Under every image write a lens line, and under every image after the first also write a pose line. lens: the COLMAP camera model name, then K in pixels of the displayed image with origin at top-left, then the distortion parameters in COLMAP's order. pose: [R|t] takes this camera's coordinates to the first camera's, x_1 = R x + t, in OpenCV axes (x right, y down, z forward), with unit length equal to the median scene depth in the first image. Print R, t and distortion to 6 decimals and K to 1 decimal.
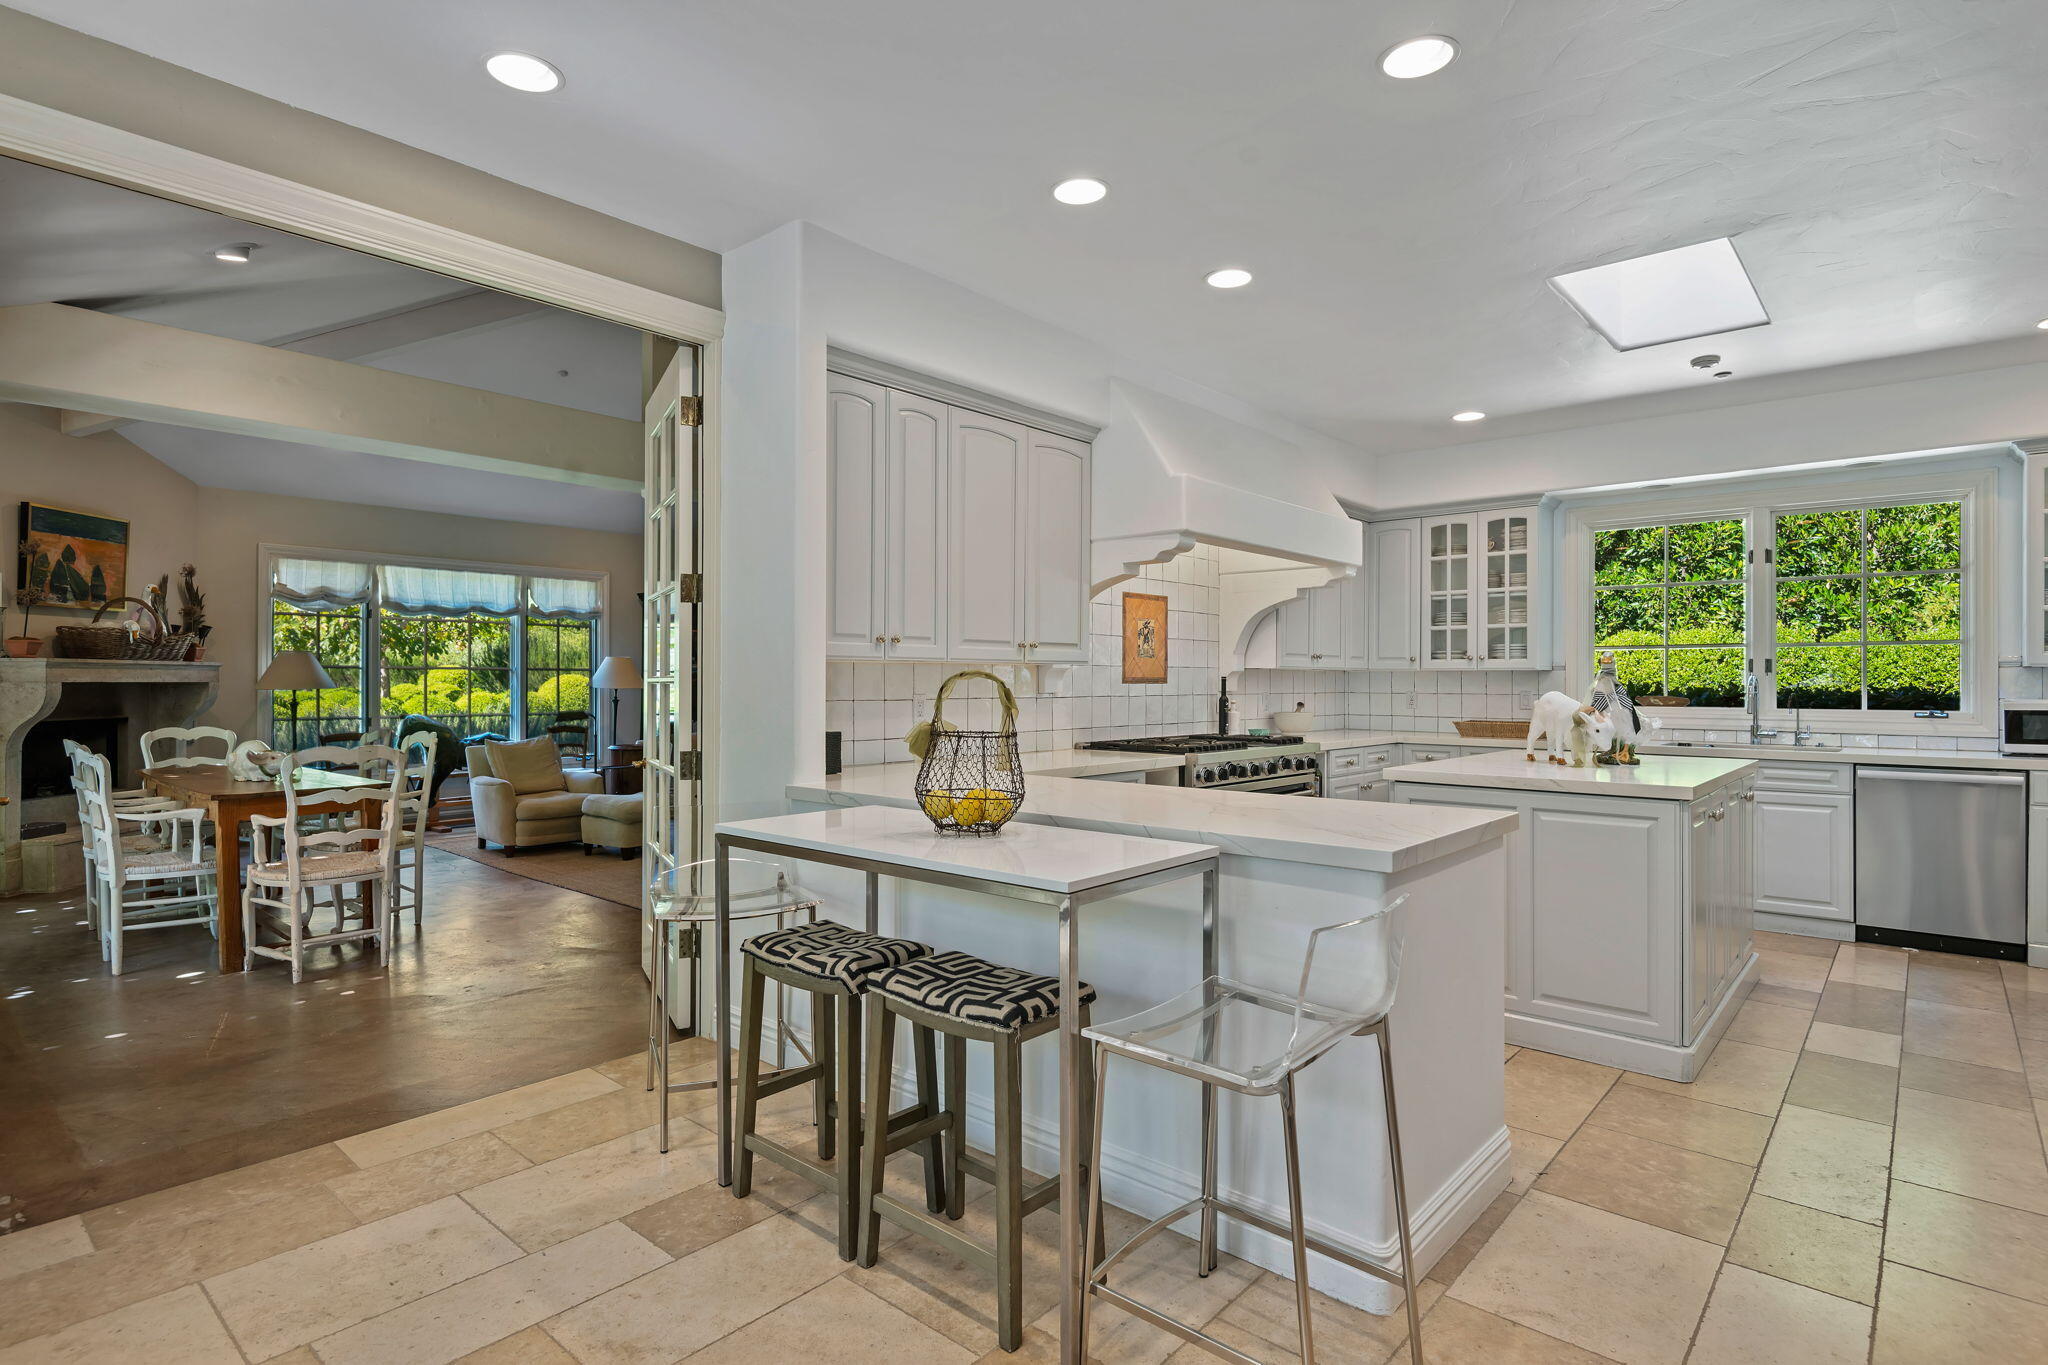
lens RADIAL K [[1042.0, 0, 1025.8], [0, 1042.0, 684.3], [0, 0, 1]] dist [-0.001965, 0.000062]
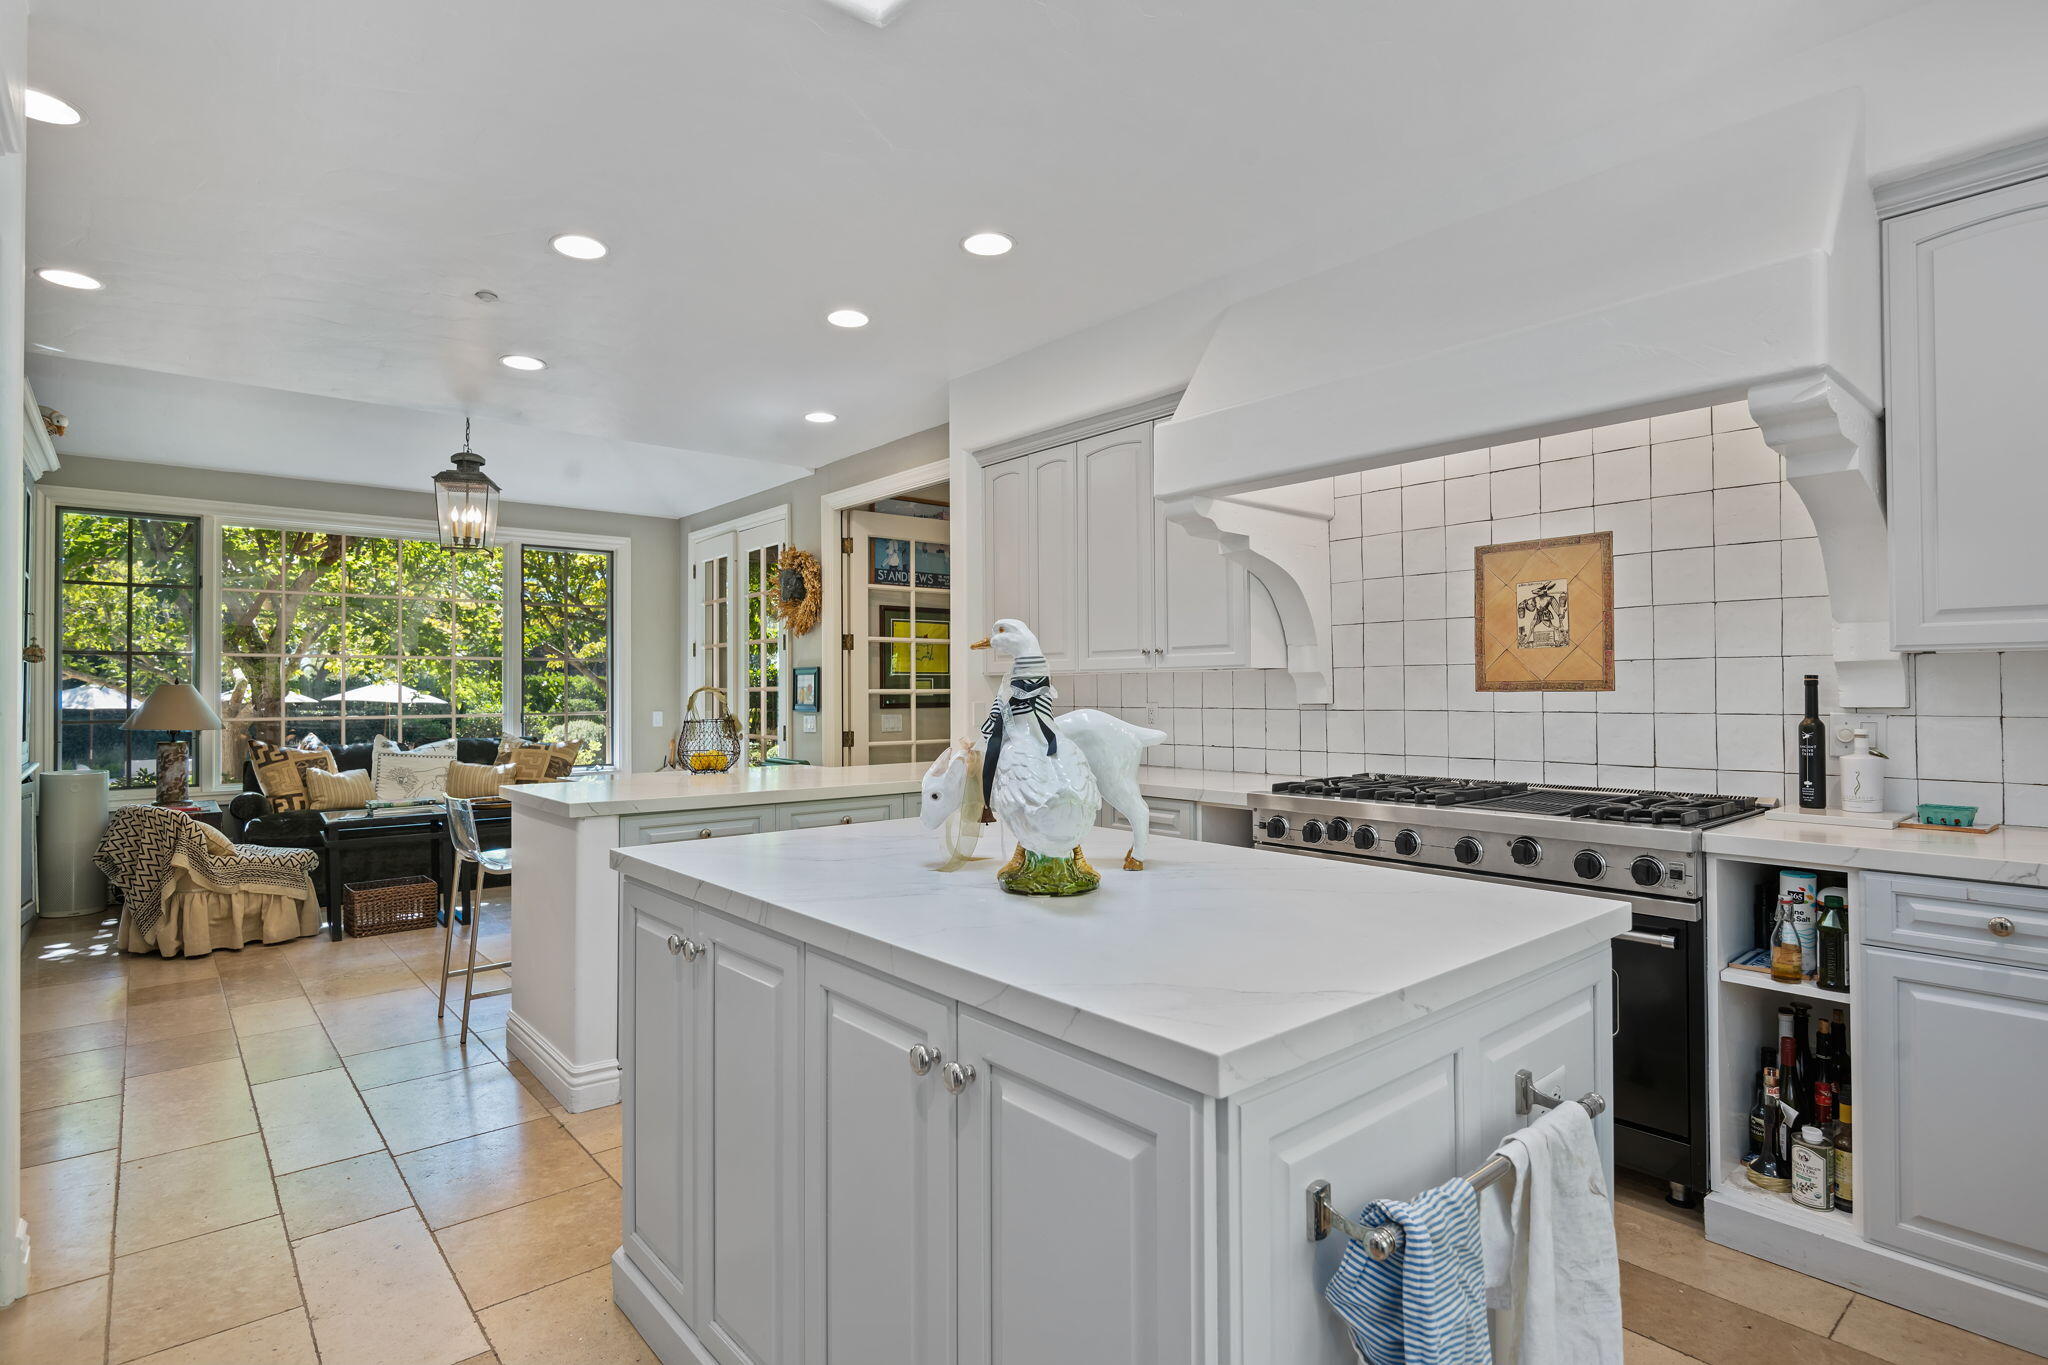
lens RADIAL K [[1042.0, 0, 1030.3], [0, 1042.0, 680.6], [0, 0, 1]] dist [-0.001965, 0.000062]
pose [[-0.148567, -0.011121, -0.988840, 1.592289], [0.002096, 0.999931, -0.011561, -0.001166], [0.988900, -0.003790, -0.148533, 1.723376]]
